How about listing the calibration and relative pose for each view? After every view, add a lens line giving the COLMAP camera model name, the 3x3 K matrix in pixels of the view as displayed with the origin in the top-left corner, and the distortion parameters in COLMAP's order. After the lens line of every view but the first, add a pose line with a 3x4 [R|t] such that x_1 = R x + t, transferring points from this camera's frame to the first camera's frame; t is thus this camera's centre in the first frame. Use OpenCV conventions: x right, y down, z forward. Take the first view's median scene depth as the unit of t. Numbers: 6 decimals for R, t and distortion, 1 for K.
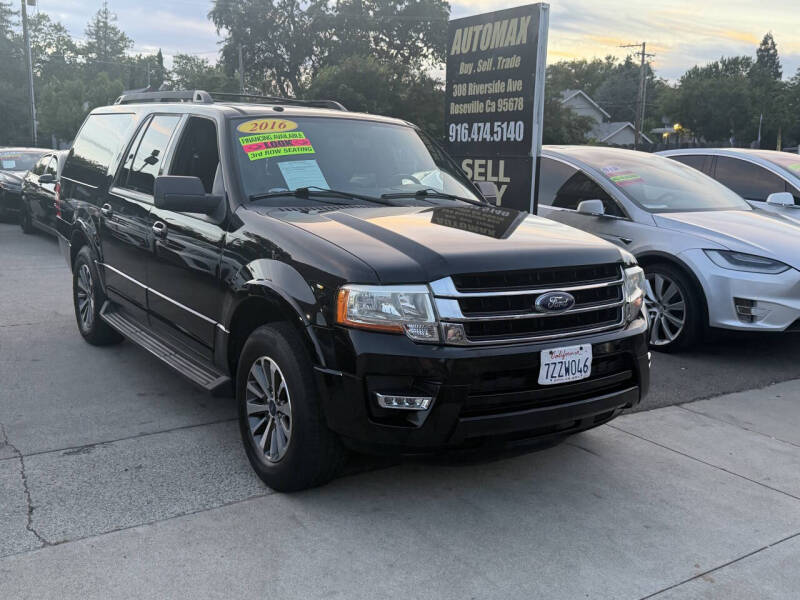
lens RADIAL K [[838.1, 0, 398.7], [0, 838.1, 294.5], [0, 0, 1]] dist [0.044199, 0.000000]
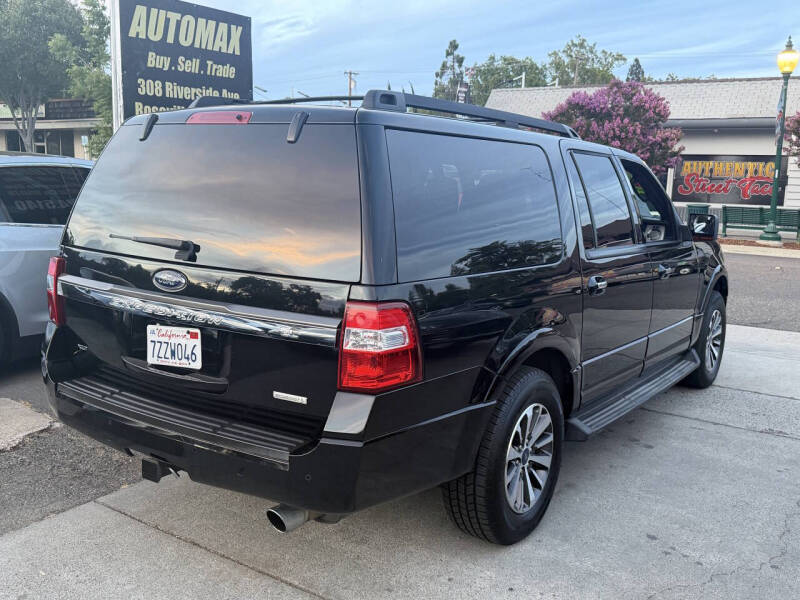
lens RADIAL K [[760.9, 0, 398.5], [0, 760.9, 296.1], [0, 0, 1]] dist [0.053791, 0.000000]
pose [[-0.335232, -0.182021, 0.924385, -1.179064], [0.123966, 0.964107, 0.234800, -0.335982], [-0.933944, 0.193305, -0.300634, 1.775048]]
